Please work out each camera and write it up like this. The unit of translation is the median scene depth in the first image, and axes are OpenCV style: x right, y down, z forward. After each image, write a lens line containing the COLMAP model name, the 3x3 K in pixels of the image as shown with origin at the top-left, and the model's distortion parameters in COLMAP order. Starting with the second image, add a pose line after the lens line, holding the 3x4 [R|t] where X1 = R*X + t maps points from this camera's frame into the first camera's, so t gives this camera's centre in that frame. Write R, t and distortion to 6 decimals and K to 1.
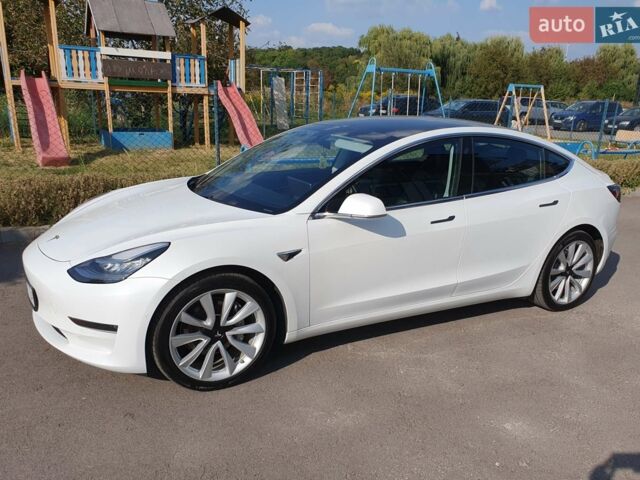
lens RADIAL K [[571.7, 0, 323.8], [0, 571.7, 259.1], [0, 0, 1]] dist [0.003801, 0.016720]
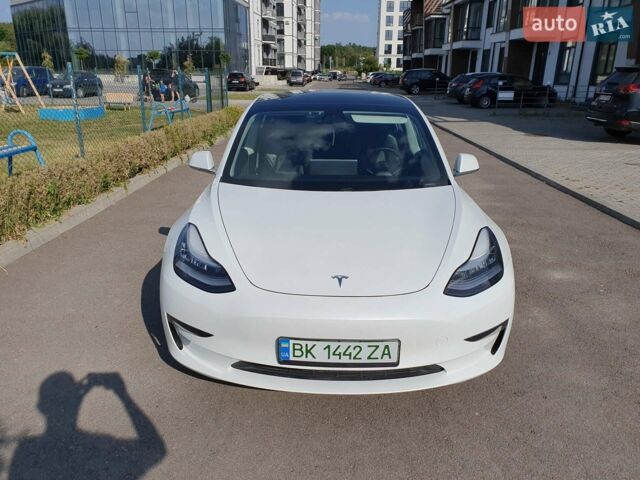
lens RADIAL K [[518.3, 0, 322.3], [0, 518.3, 228.7], [0, 0, 1]] dist [0.007726, 0.006784]
pose [[0.524108, -0.280396, 0.804169, -0.750983], [0.250283, 0.953262, 0.169263, -0.163913], [-0.814045, 0.112558, 0.569791, 0.451895]]
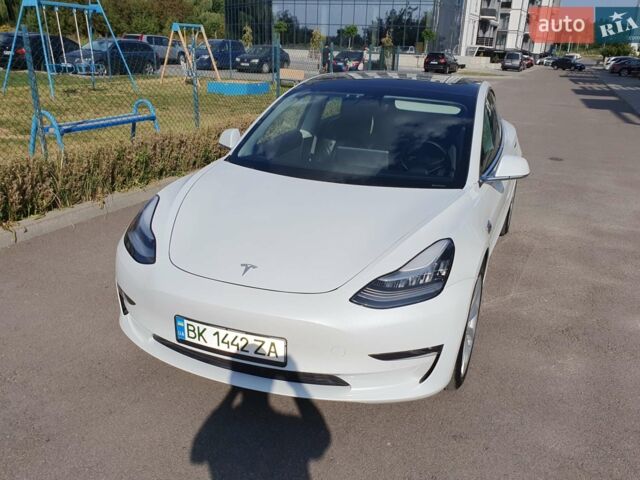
lens RADIAL K [[578.7, 0, 328.4], [0, 578.7, 259.3], [0, 0, 1]] dist [0.010350, 0.004121]
pose [[0.785012, -0.223658, 0.577697, -0.597712], [0.167151, 0.974435, 0.150121, -0.102370], [-0.596504, -0.021284, 0.802328, 0.253570]]
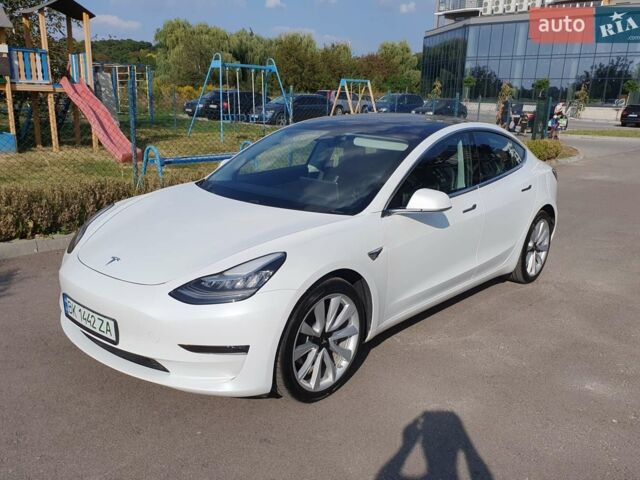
lens RADIAL K [[572.9, 0, 309.1], [0, 572.9, 240.4], [0, 0, 1]] dist [0.004862, 0.022520]
pose [[0.953218, -0.085739, 0.289870, -0.321810], [0.091864, 0.995743, -0.007565, -0.023393], [-0.287987, 0.033840, 0.957036, 0.044554]]
